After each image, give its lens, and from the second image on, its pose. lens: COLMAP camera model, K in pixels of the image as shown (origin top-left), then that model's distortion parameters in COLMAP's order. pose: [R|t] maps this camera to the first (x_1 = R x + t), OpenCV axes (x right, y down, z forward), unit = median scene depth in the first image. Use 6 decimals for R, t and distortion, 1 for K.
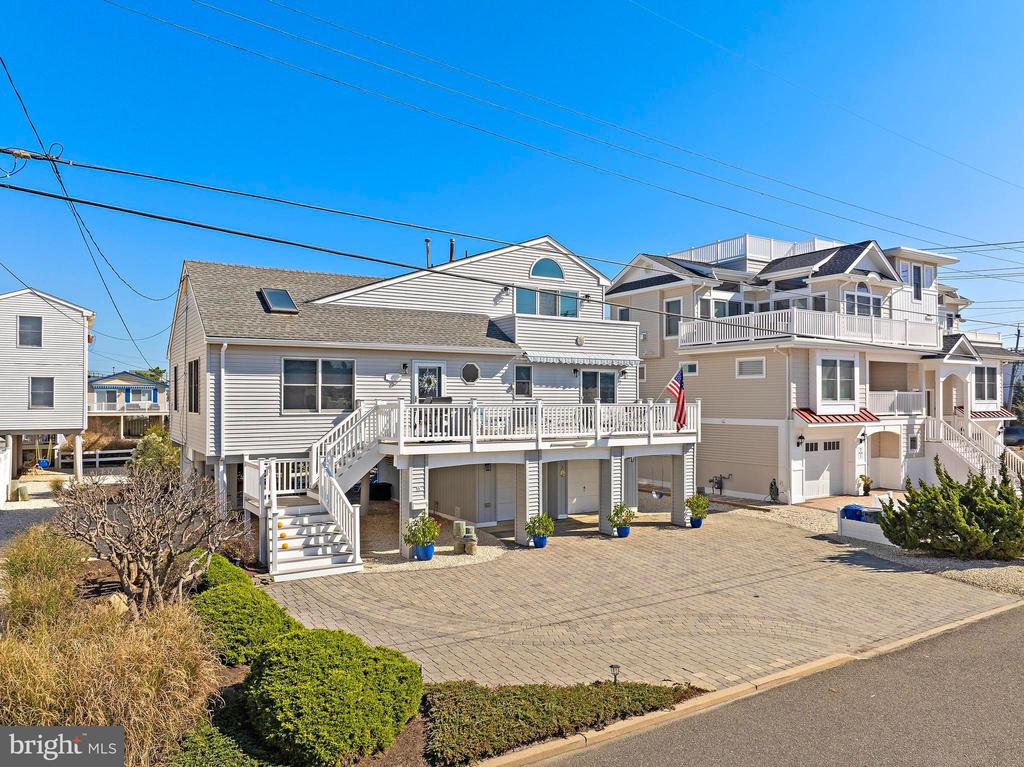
lens RADIAL K [[735.9, 0, 520.6], [0, 735.9, 384.1], [0, 0, 1]] dist [-0.040249, -0.003867]
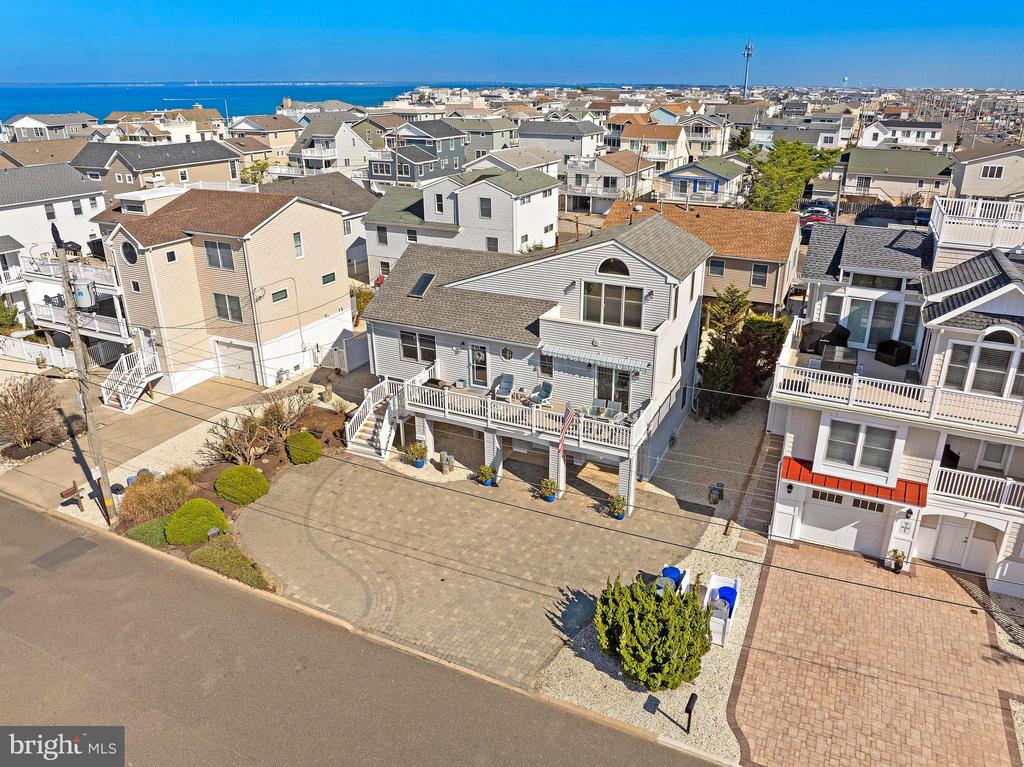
lens RADIAL K [[742.4, 0, 517.5], [0, 742.4, 371.8], [0, 0, 1]] dist [-0.037640, -0.003542]
pose [[0.529263, 0.313897, -0.788257, 0.977077], [0.023936, 0.923153, 0.383687, -0.479415], [0.848120, -0.221939, 0.481078, 0.279870]]
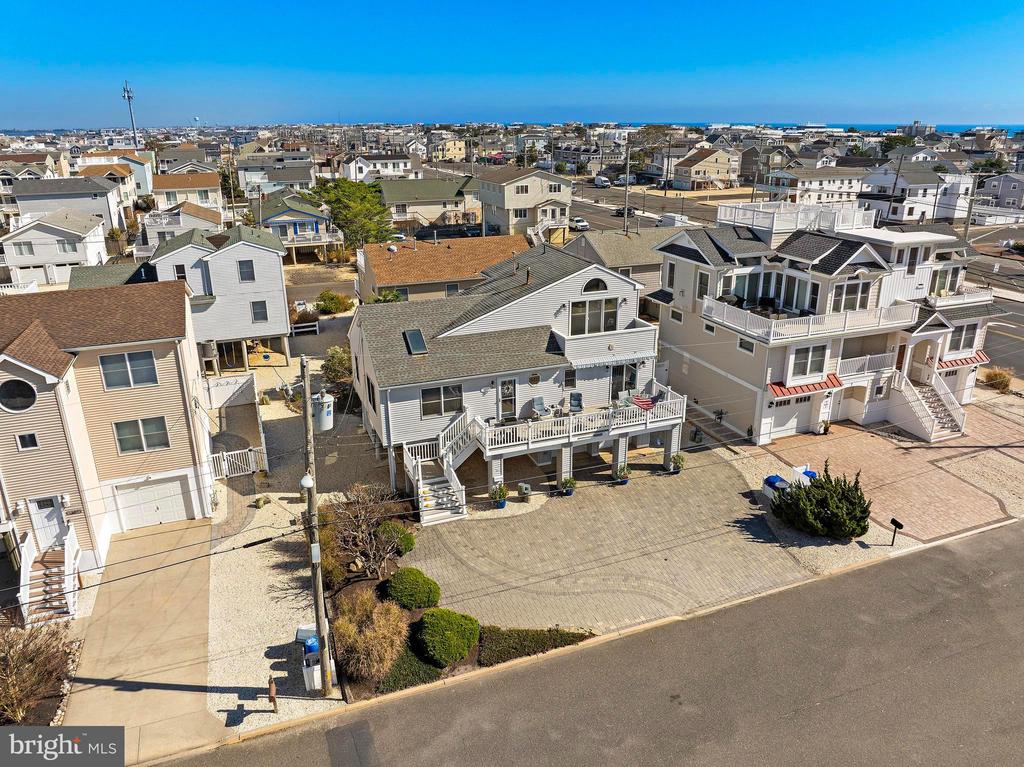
lens RADIAL K [[742.4, 0, 517.5], [0, 742.4, 371.8], [0, 0, 1]] dist [-0.037640, -0.003542]
pose [[0.982683, 0.056993, -0.176311, 0.158020], [0.009231, 0.935284, 0.353778, -0.532799], [0.185064, -0.349280, 0.918561, -0.420452]]
